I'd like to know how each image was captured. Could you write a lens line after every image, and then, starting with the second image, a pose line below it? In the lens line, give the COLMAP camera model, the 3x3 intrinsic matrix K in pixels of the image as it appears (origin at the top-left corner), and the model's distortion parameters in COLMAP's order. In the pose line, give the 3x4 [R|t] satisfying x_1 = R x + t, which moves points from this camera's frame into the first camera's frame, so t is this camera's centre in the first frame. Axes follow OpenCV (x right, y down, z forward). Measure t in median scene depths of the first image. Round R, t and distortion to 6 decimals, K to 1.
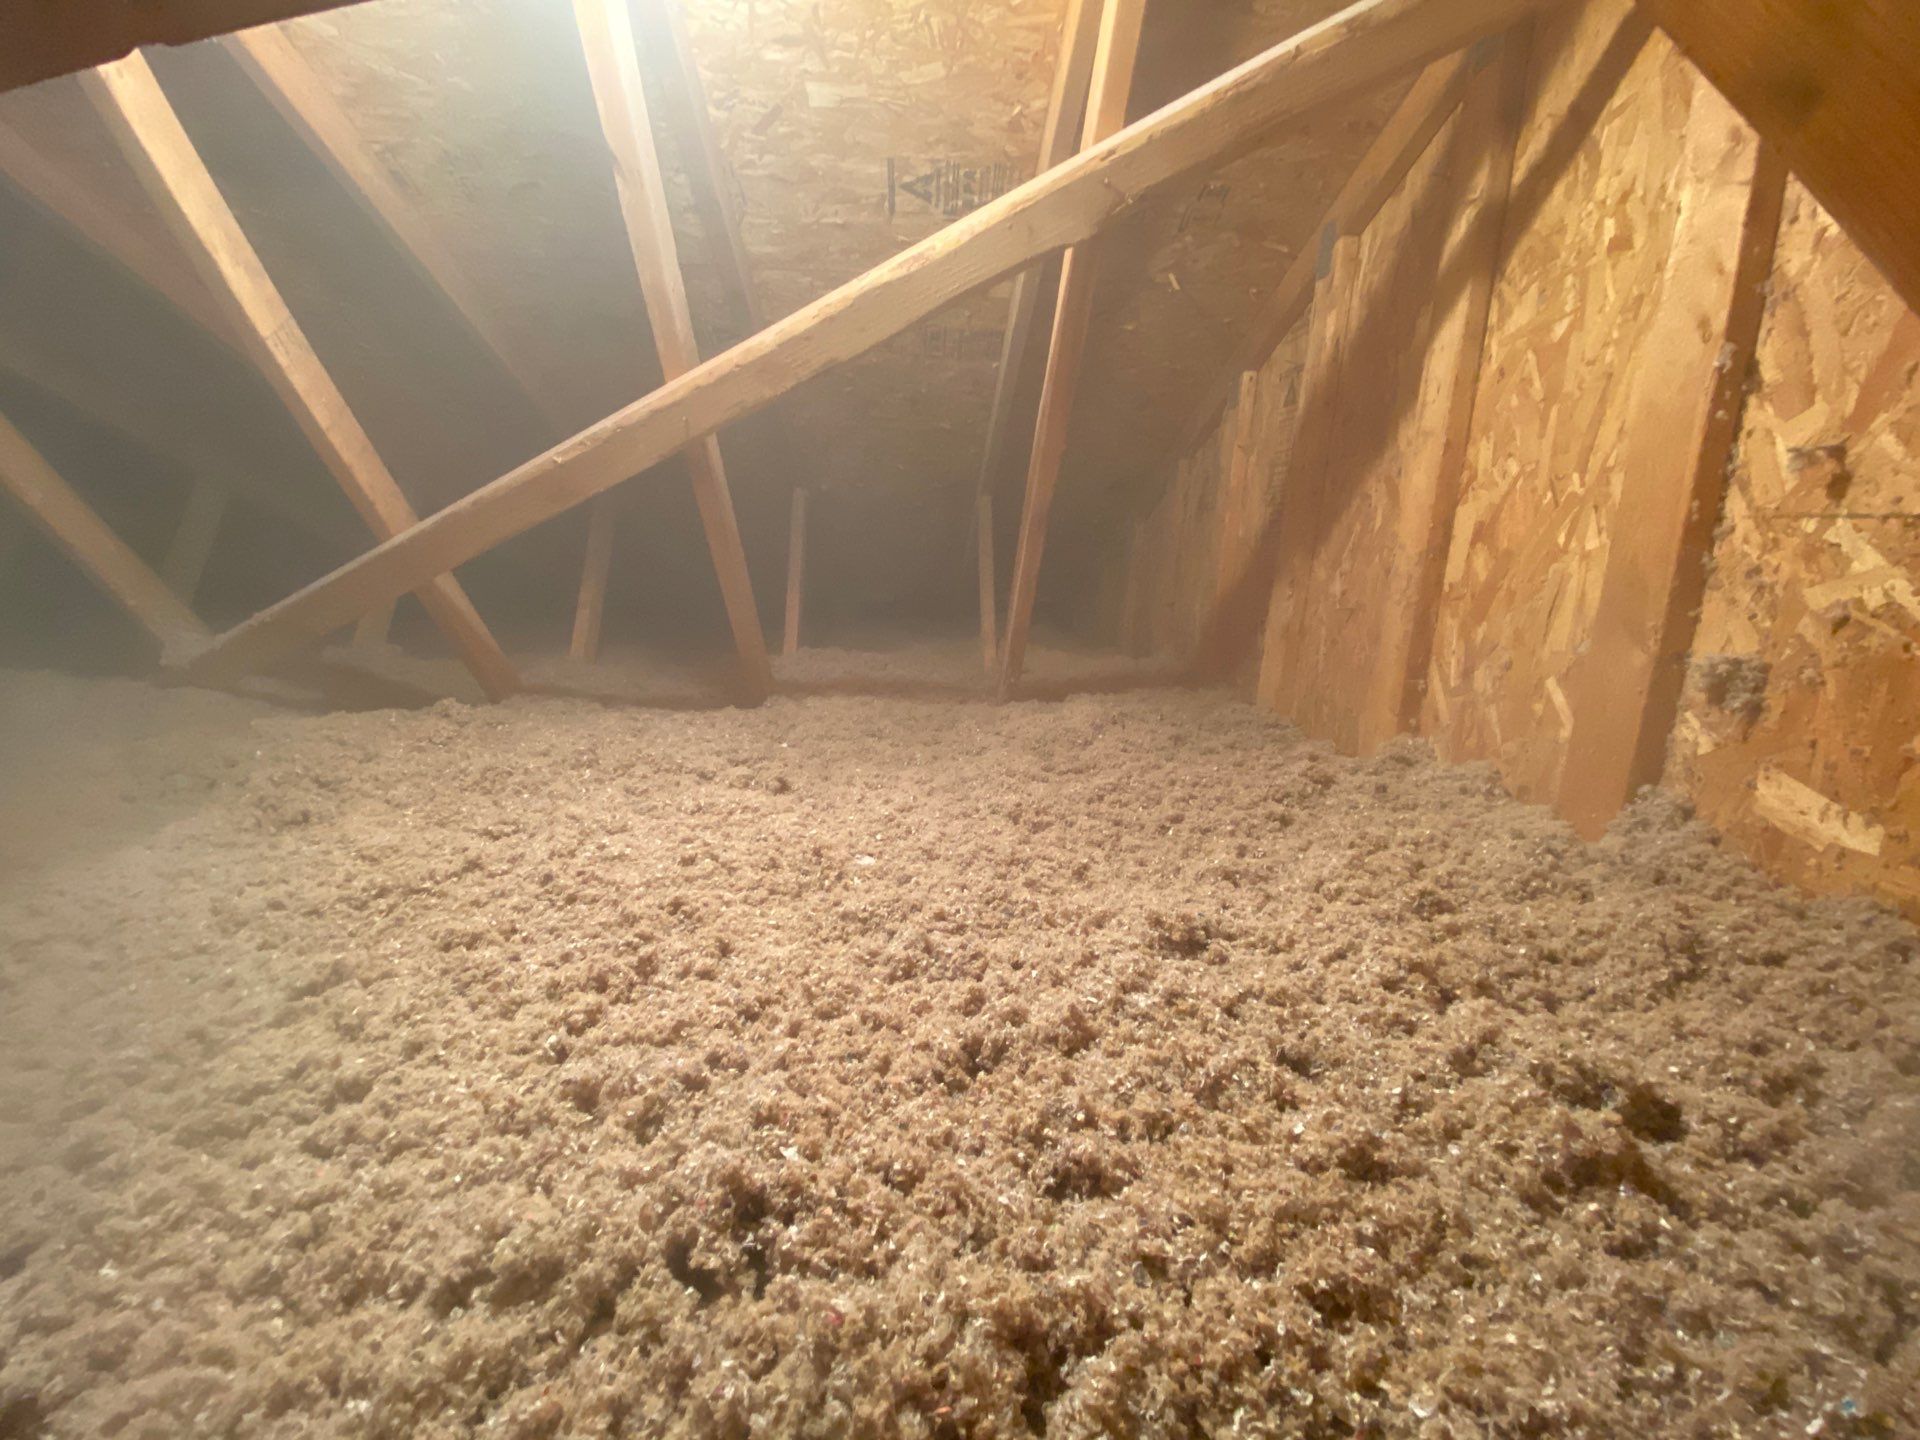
lens RADIAL K [[765.0, 0, 979.4], [0, 765.0, 717.0], [0, 0, 1]] dist [-0.024276, -0.004024]
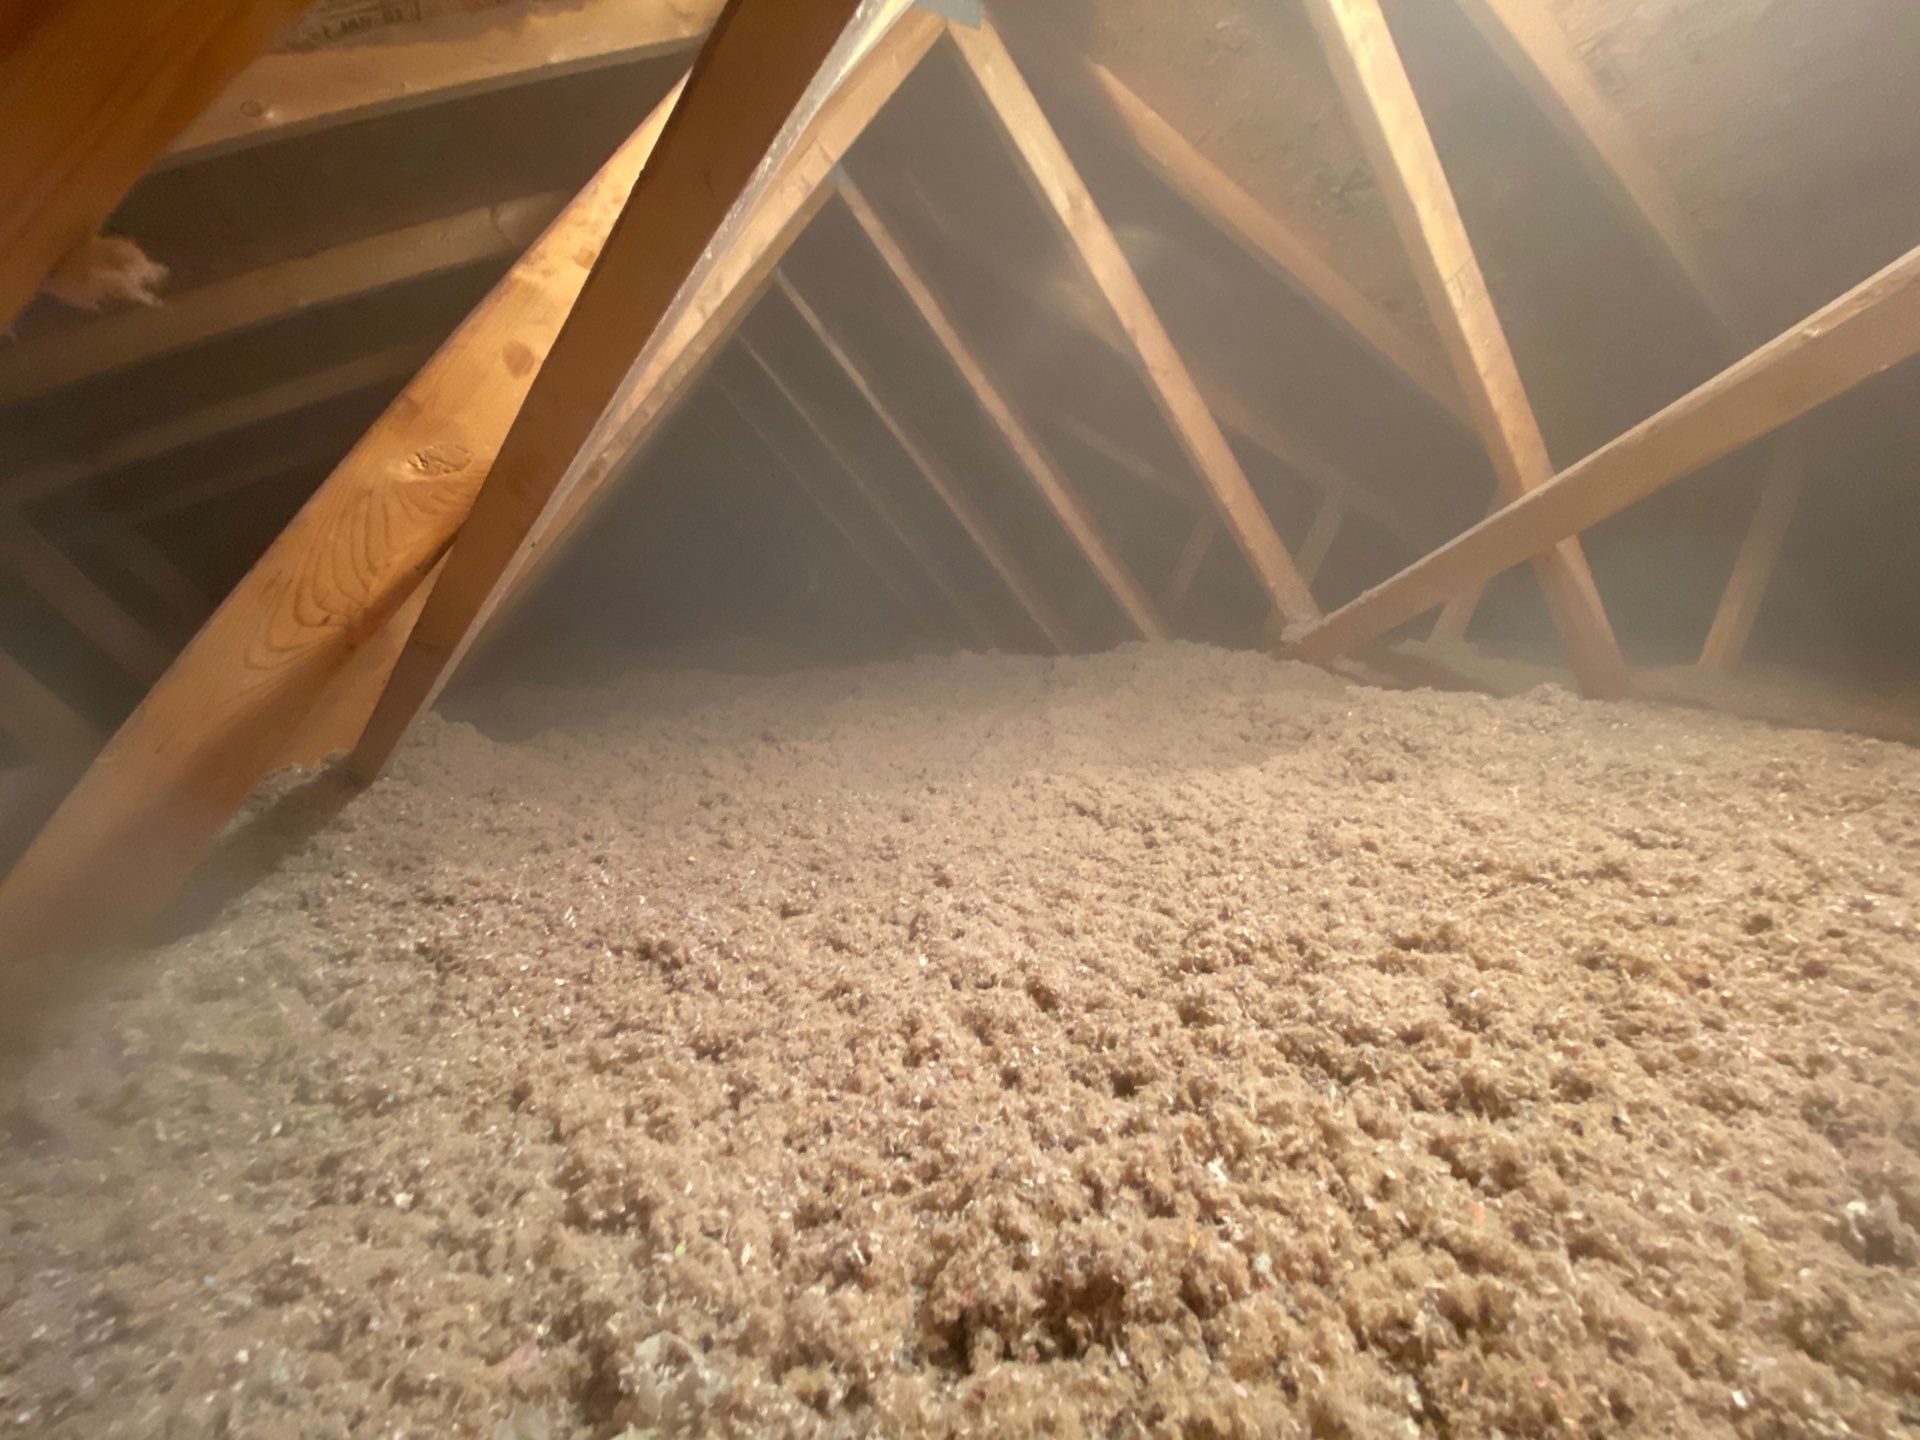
lens RADIAL K [[765.0, 0, 978.3], [0, 765.0, 719.3], [0, 0, 1]] dist [-0.024276, -0.004024]
pose [[0.389229, 0.114981, -0.913937, -0.300262], [-0.187533, 0.981291, 0.043588, 0.149111], [0.901849, 0.154427, 0.403510, 0.172919]]
